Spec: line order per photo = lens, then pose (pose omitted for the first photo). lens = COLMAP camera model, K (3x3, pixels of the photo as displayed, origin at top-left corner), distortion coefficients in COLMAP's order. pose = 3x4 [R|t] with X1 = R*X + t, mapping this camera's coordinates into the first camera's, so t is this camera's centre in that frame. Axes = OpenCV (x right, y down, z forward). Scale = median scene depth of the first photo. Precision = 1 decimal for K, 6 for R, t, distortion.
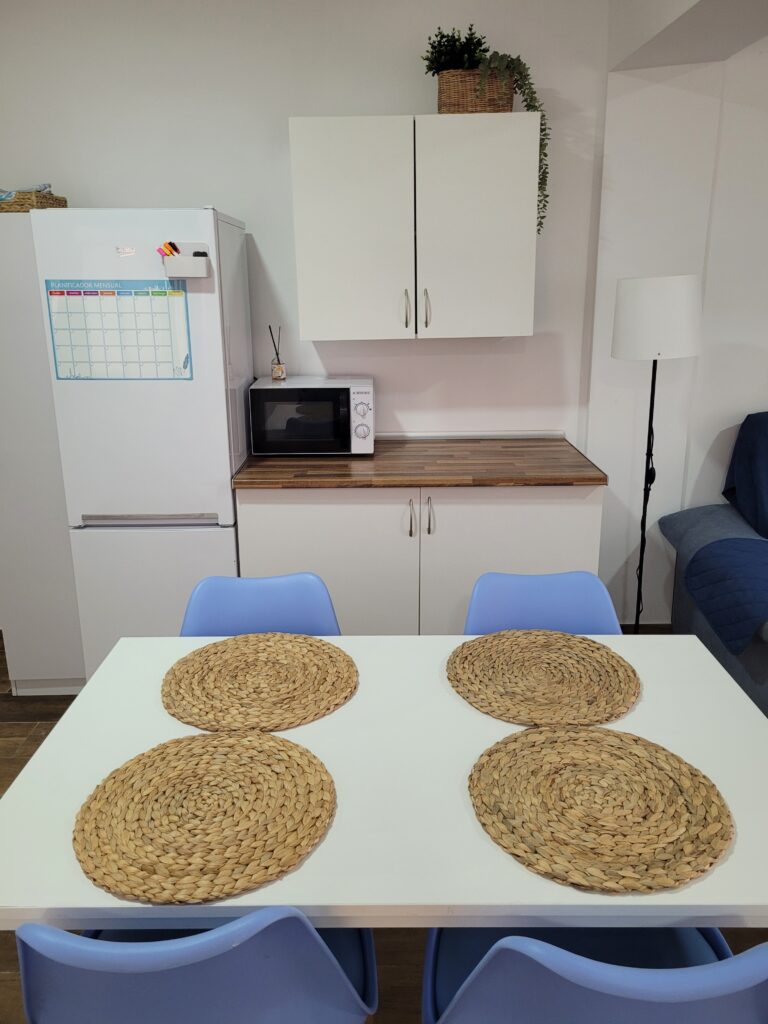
lens RADIAL K [[770.5, 0, 385.3], [0, 770.5, 494.9], [0, 0, 1]] dist [0.071357, -0.060629]
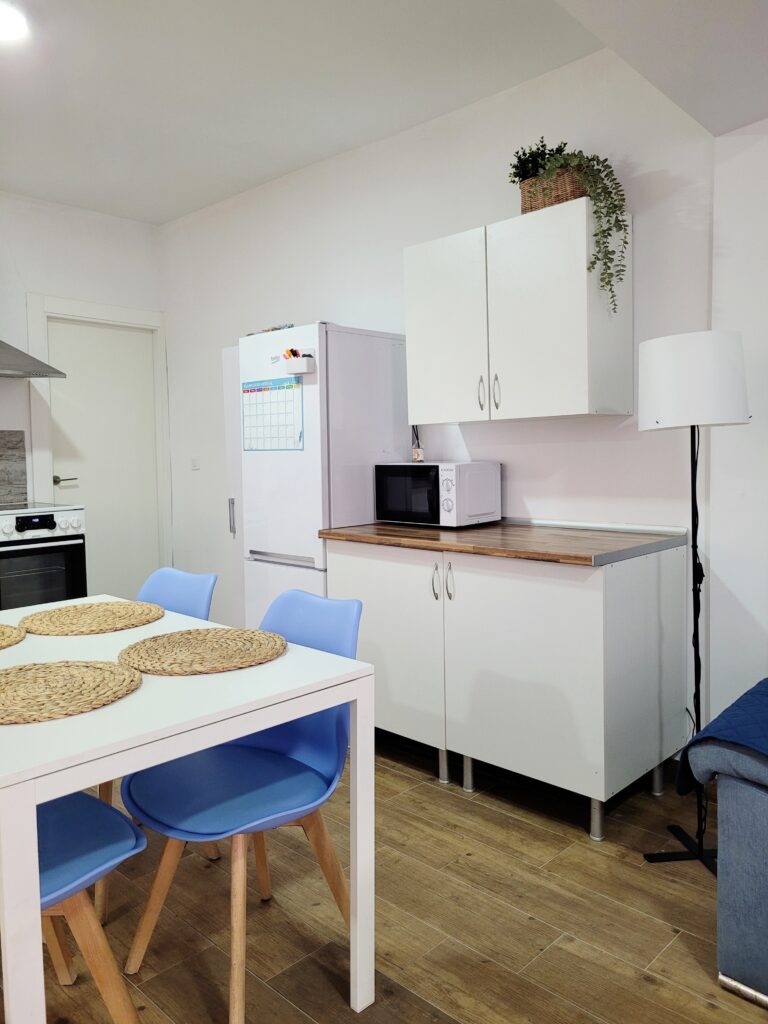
lens RADIAL K [[770.5, 0, 385.3], [0, 770.5, 494.9], [0, 0, 1]] dist [0.071357, -0.060629]
pose [[0.714307, 0.038898, -0.698750, 0.710582], [-0.178090, 0.975688, -0.127740, 0.061398], [0.676793, 0.215686, 0.703868, 0.186627]]
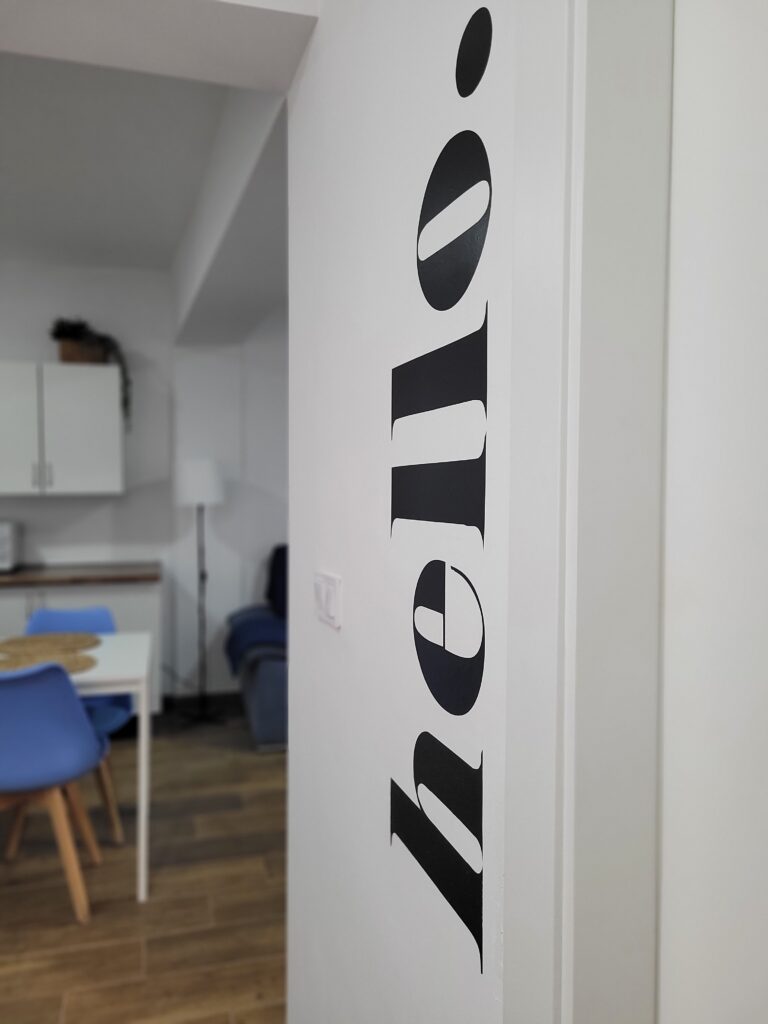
lens RADIAL K [[796.0, 0, 382.9], [0, 796.0, 500.2], [0, 0, 1]] dist [0.000505, 0.001482]
pose [[0.961657, 0.012339, 0.273979, 0.268236], [0.056880, 0.968294, -0.243254, 0.243728], [-0.268293, 0.249510, 0.930464, -0.684022]]
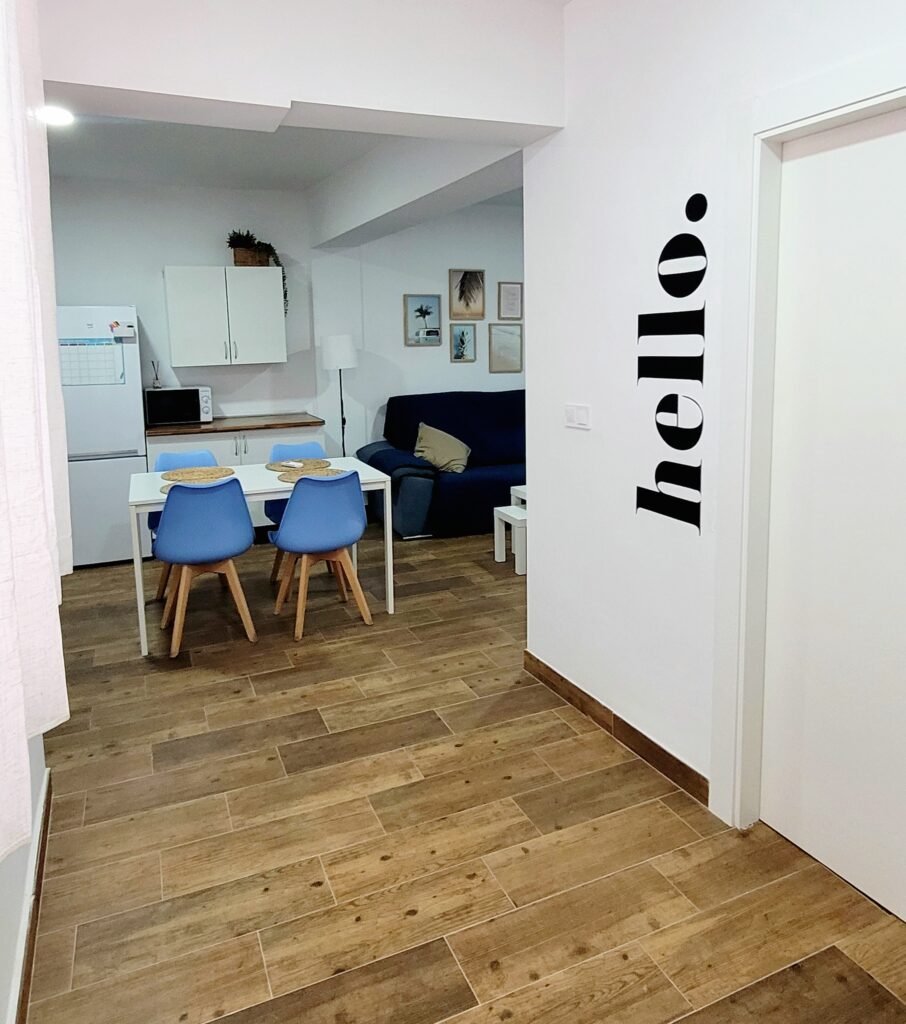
lens RADIAL K [[733.2, 0, 450.9], [0, 733.2, 422.8], [0, 0, 1]] dist [-0.003972, -0.000358]
pose [[0.919764, -0.051275, 0.389108, -0.200998], [0.114045, 0.983567, -0.139966, 0.310504], [-0.375537, 0.173111, 0.910497, -1.041809]]
